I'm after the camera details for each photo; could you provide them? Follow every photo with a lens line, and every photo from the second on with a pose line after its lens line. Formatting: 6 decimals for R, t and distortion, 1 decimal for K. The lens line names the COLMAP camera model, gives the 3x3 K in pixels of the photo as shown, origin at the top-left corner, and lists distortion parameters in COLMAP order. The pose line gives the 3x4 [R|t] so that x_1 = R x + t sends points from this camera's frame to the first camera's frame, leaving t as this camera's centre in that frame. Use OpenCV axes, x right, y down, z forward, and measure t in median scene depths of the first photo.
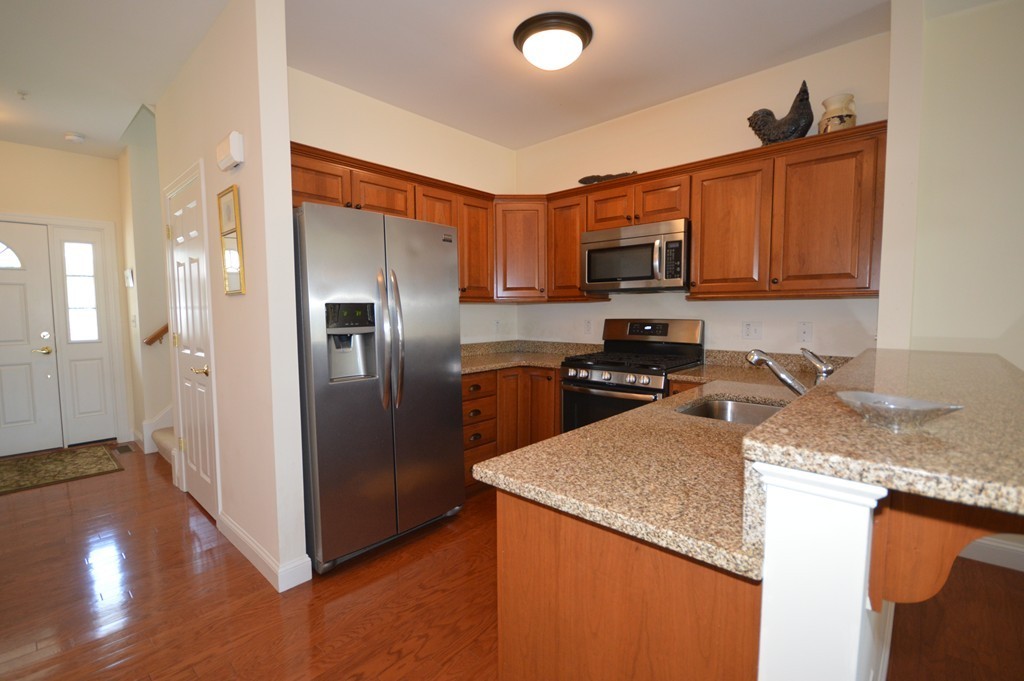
lens RADIAL K [[455.6, 0, 510.1], [0, 455.6, 347.0], [0, 0, 1]] dist [-0.002757, -0.006318]
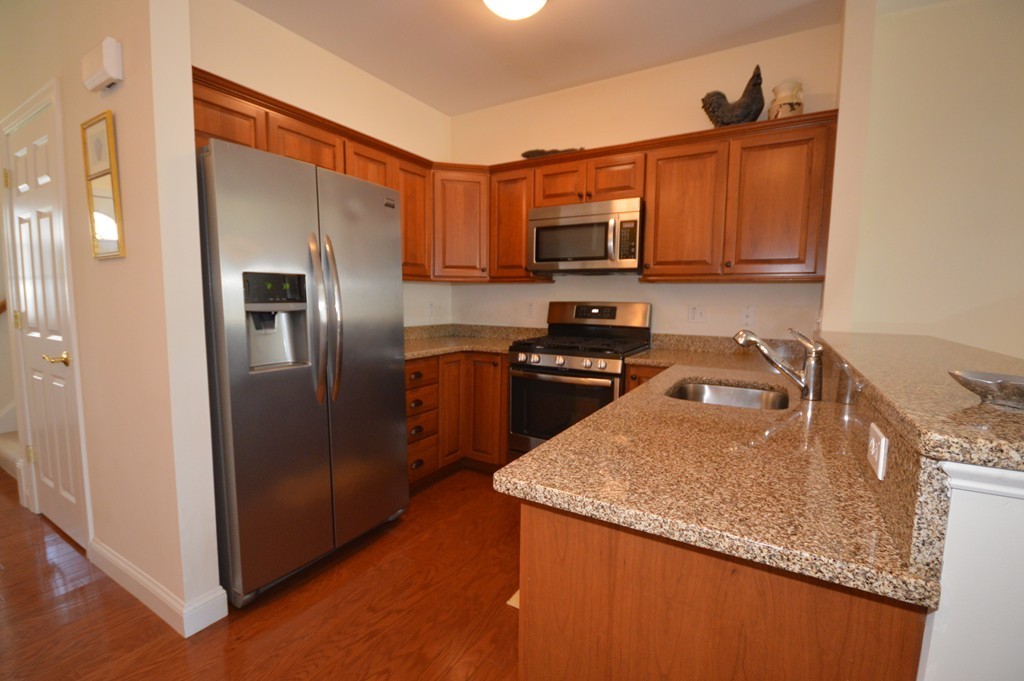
lens RADIAL K [[455.6, 0, 511.3], [0, 455.6, 346.1], [0, 0, 1]] dist [-0.002757, -0.006318]
pose [[0.979521, -0.004081, 0.201303, -0.086842], [-0.001225, 0.999655, 0.026230, 0.009630], [-0.201340, -0.025939, 0.979178, 0.102977]]
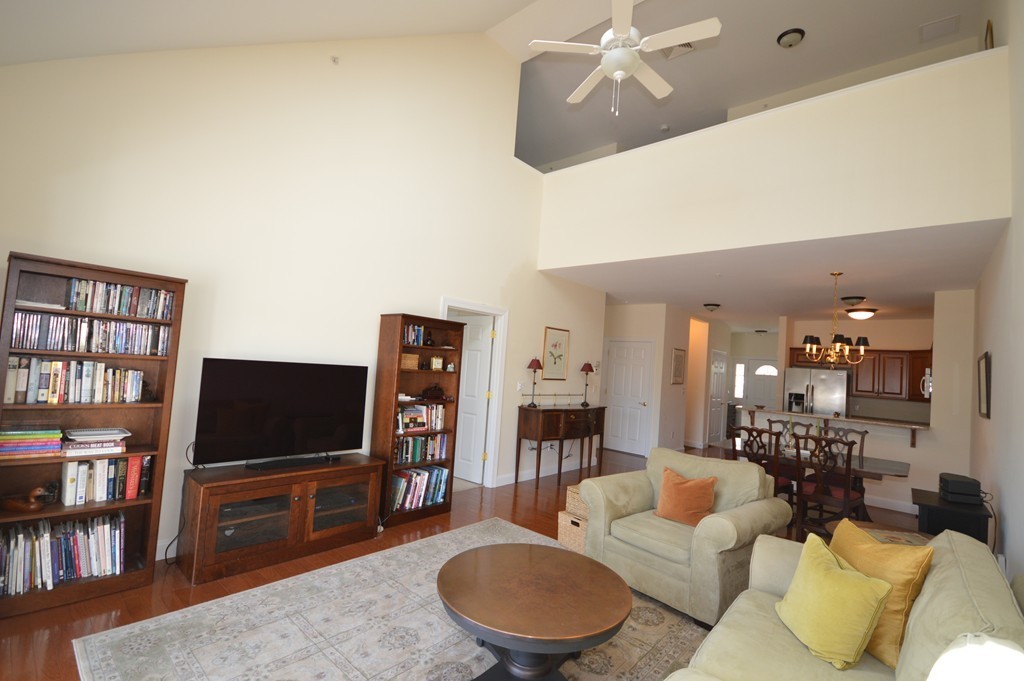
lens RADIAL K [[455.6, 0, 504.3], [0, 455.6, 340.2], [0, 0, 1]] dist [-0.002757, -0.006318]
pose [[-0.003449, -0.050654, -0.998710, 2.853577], [-0.152569, 0.987051, -0.049536, 0.019517], [0.988287, 0.152201, -0.011133, -1.167706]]
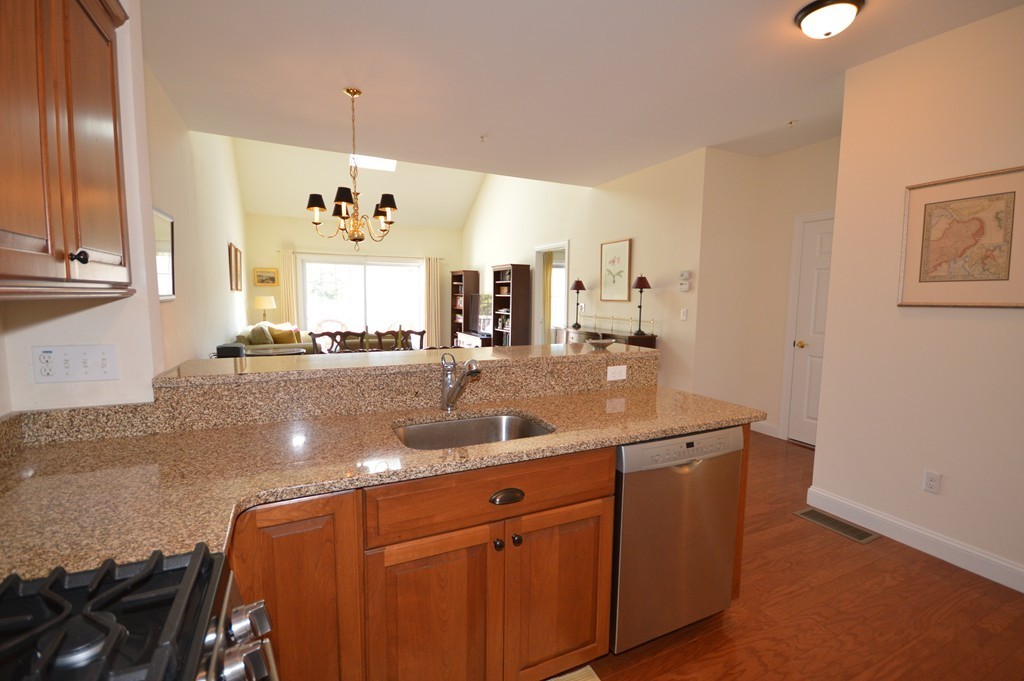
lens RADIAL K [[455.6, 0, 513.1], [0, 455.6, 339.4], [0, 0, 1]] dist [-0.002757, -0.006318]
pose [[-0.925590, -0.040576, 0.376346, 0.054110], [0.026699, 0.984764, 0.171837, -0.132954], [-0.377584, 0.169099, -0.910404, 1.216860]]
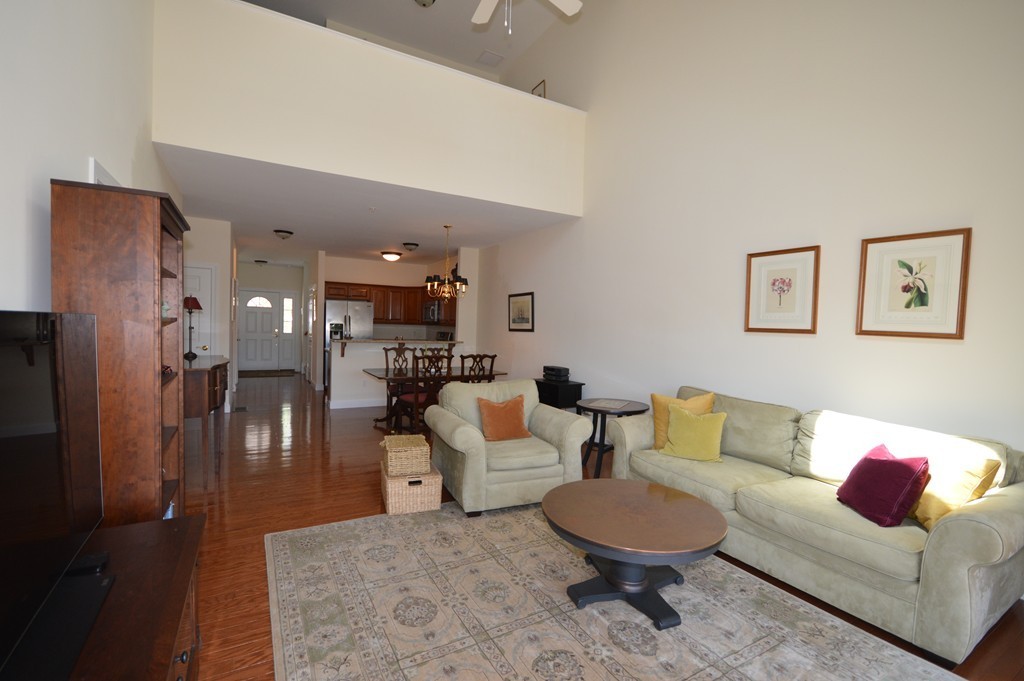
lens RADIAL K [[455.6, 0, 510.8], [0, 455.6, 347.9], [0, 0, 1]] dist [-0.002757, -0.006318]
pose [[0.947578, 0.049236, -0.315707, 2.050624], [-0.061687, 0.997658, -0.029562, 0.122204], [0.313512, 0.047488, 0.948396, -2.005476]]
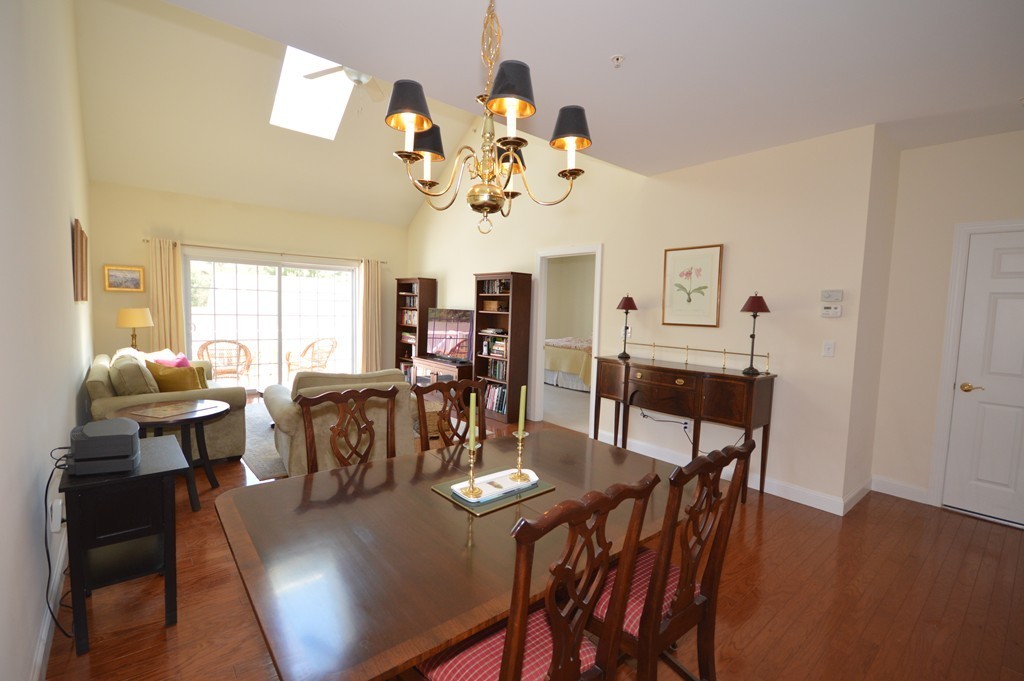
lens RADIAL K [[455.6, 0, 516.6], [0, 455.6, 340.2], [0, 0, 1]] dist [-0.002757, -0.006318]
pose [[-0.991415, -0.030768, 0.127082, 0.814751], [-0.010560, 0.987585, 0.156729, -0.127650], [-0.130326, 0.154042, -0.979432, 0.749884]]
